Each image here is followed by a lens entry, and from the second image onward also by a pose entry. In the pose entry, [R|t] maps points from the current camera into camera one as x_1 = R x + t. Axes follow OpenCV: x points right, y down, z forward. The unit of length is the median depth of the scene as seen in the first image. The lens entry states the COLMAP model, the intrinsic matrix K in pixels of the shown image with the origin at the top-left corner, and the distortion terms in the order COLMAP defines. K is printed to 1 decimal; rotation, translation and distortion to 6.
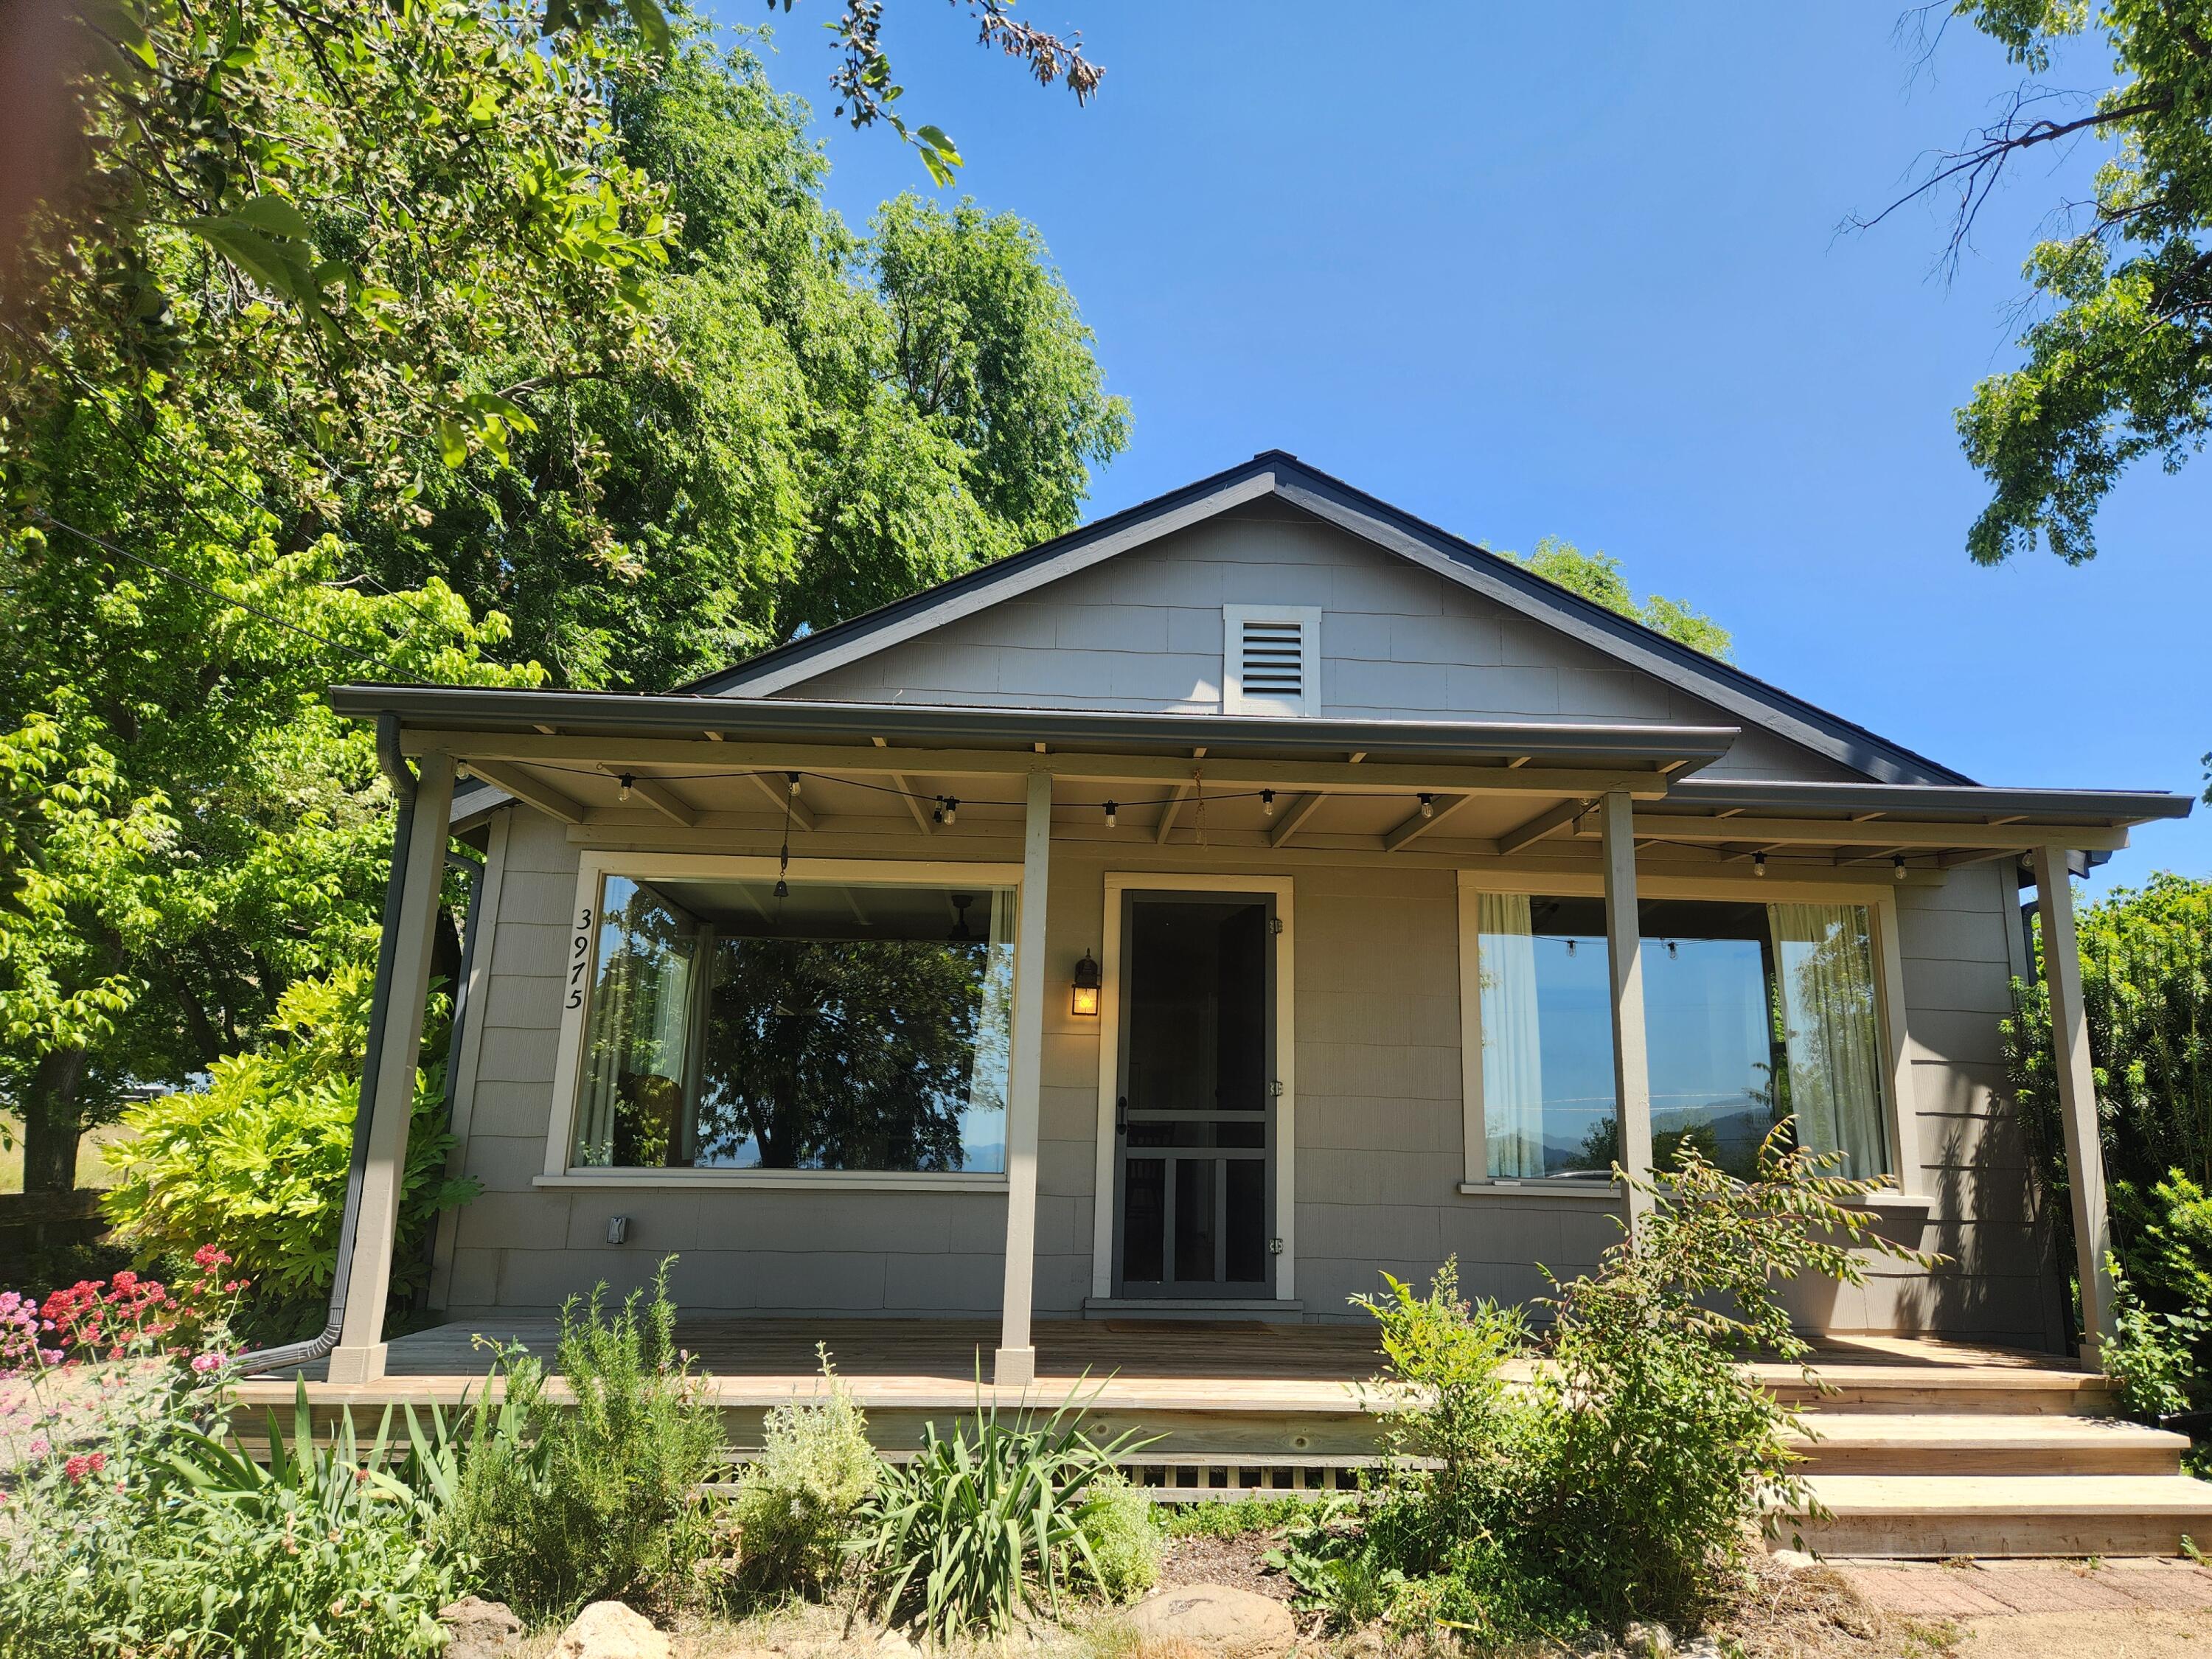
lens RADIAL K [[1467.4, 0, 1160.1], [0, 1467.4, 828.0], [0, 0, 1]] dist [0.077003, -0.067692]
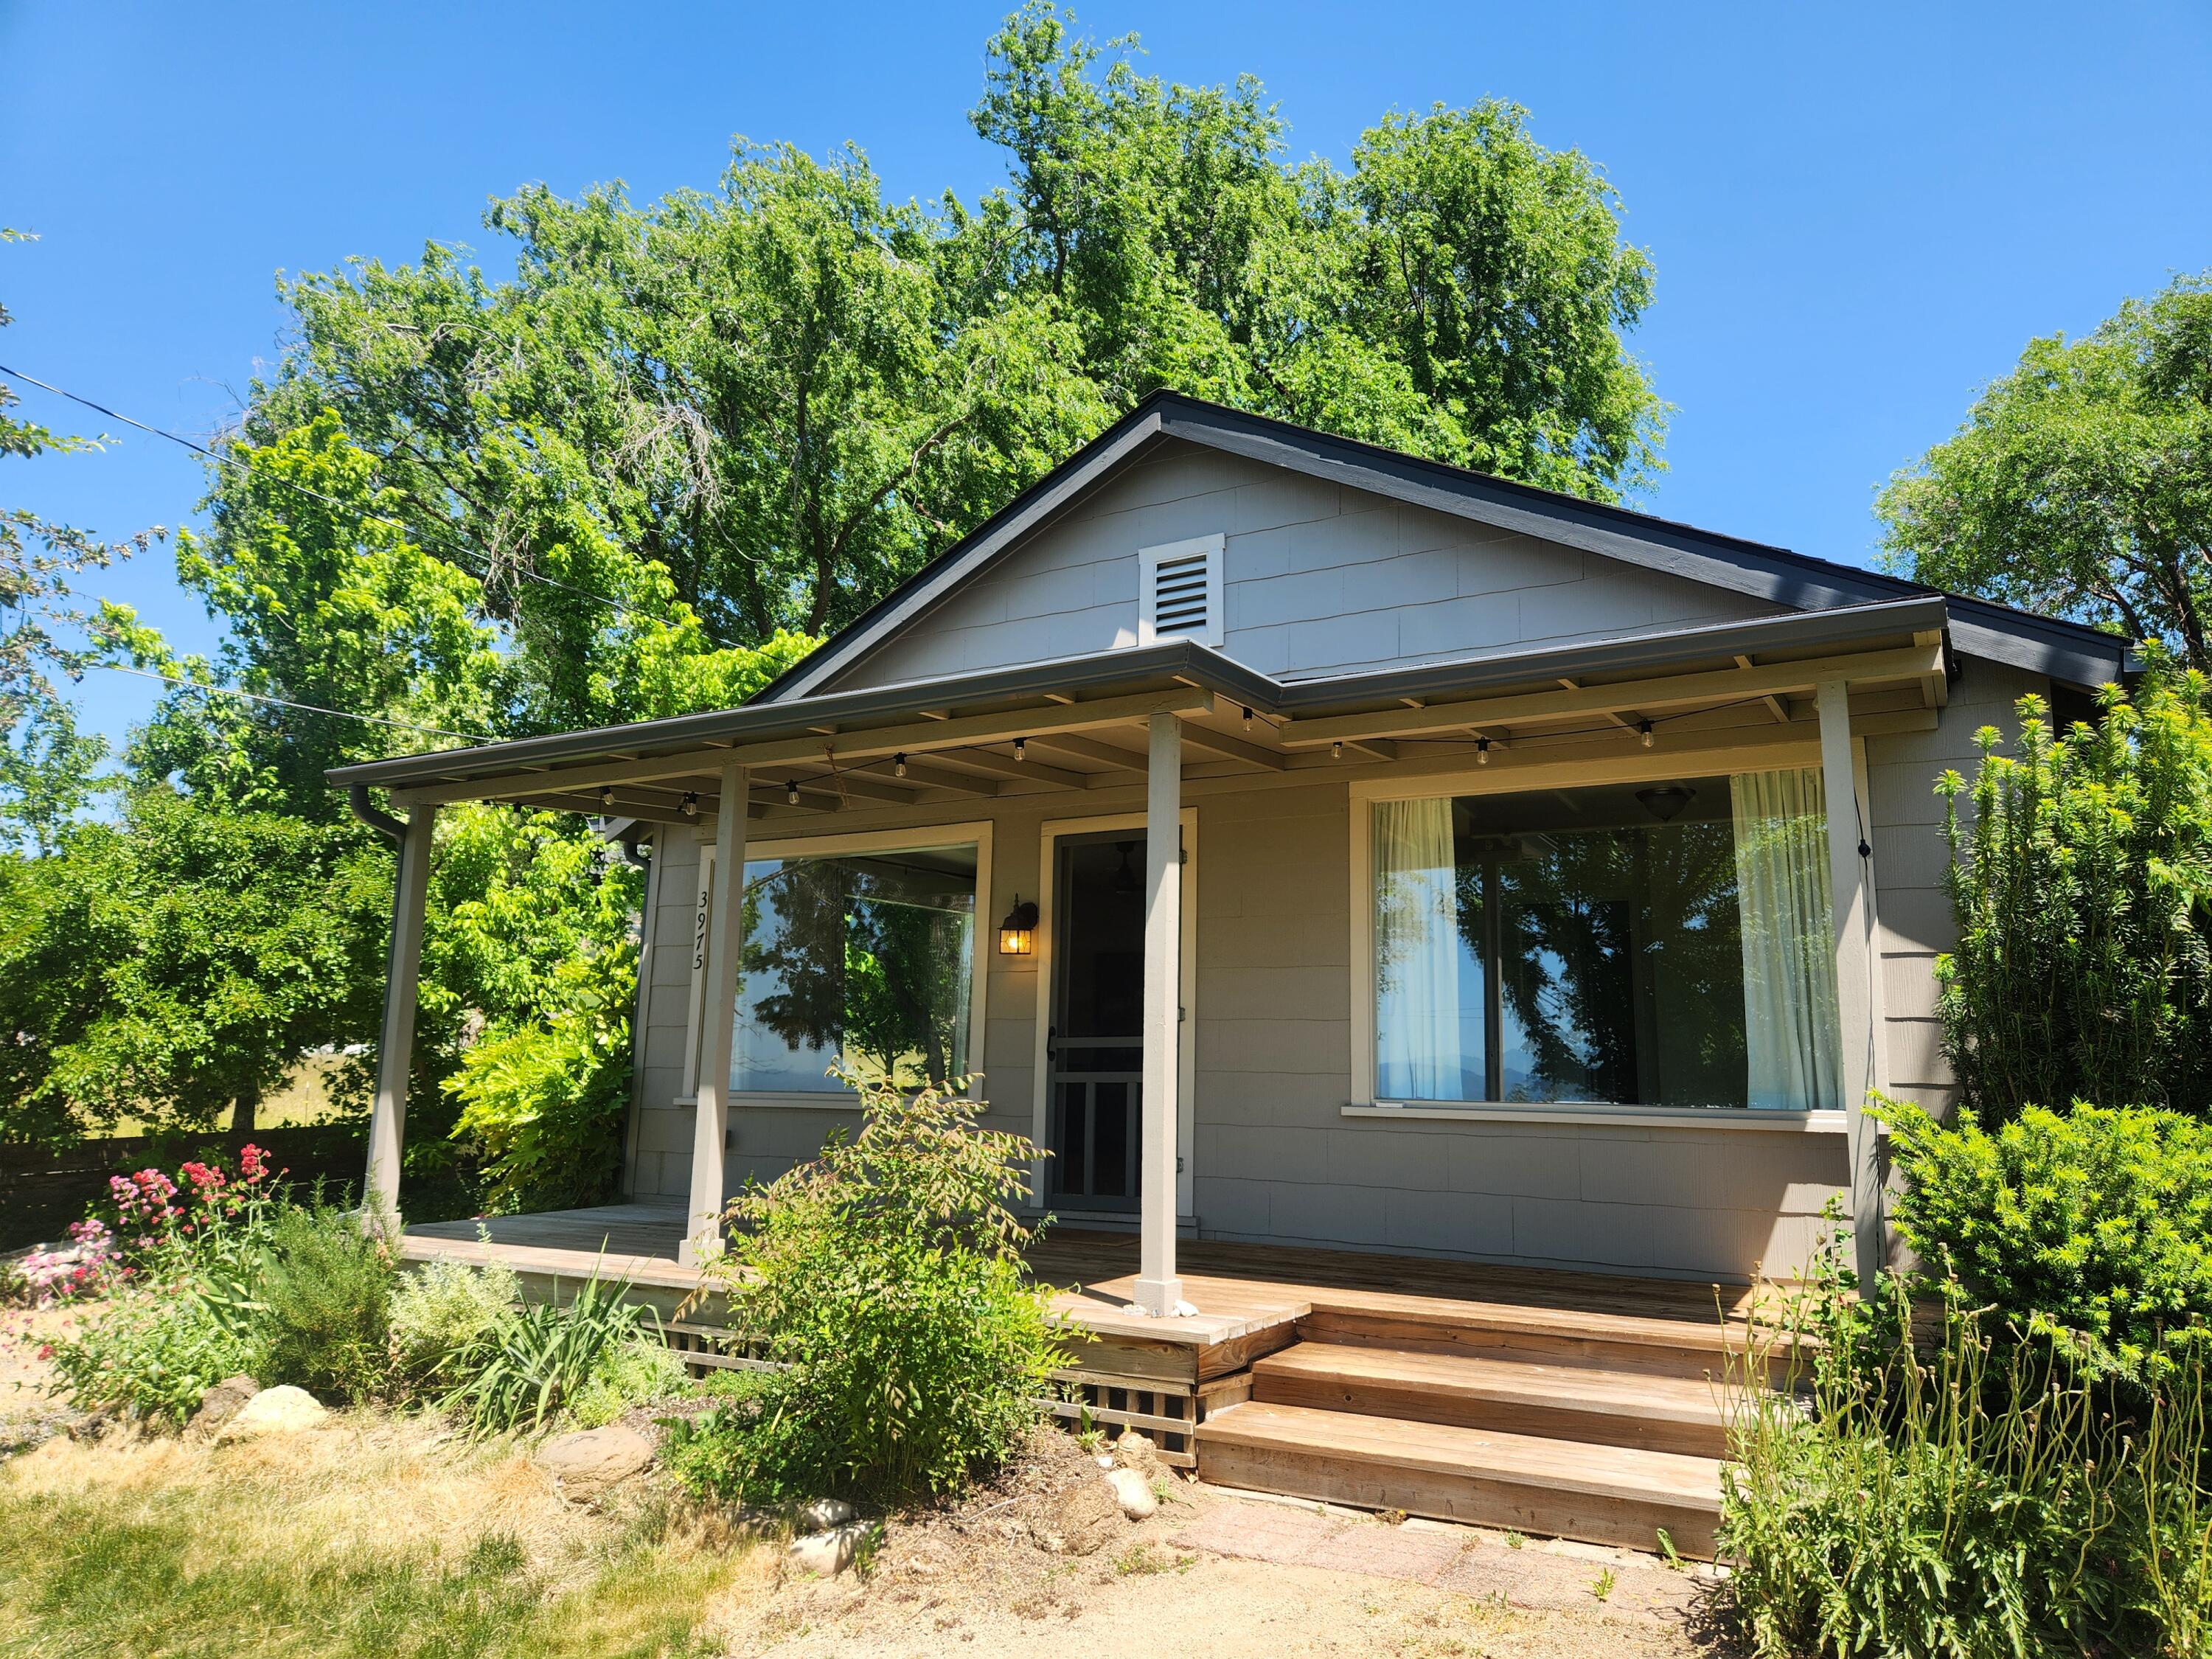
lens RADIAL K [[1467.4, 0, 1160.1], [0, 1467.4, 828.0], [0, 0, 1]] dist [0.077003, -0.067692]
pose [[0.838338, -0.097192, -0.536416, 0.607582], [0.126210, 0.991849, 0.017537, 0.025776], [0.530339, -0.082403, 0.843771, 0.125621]]
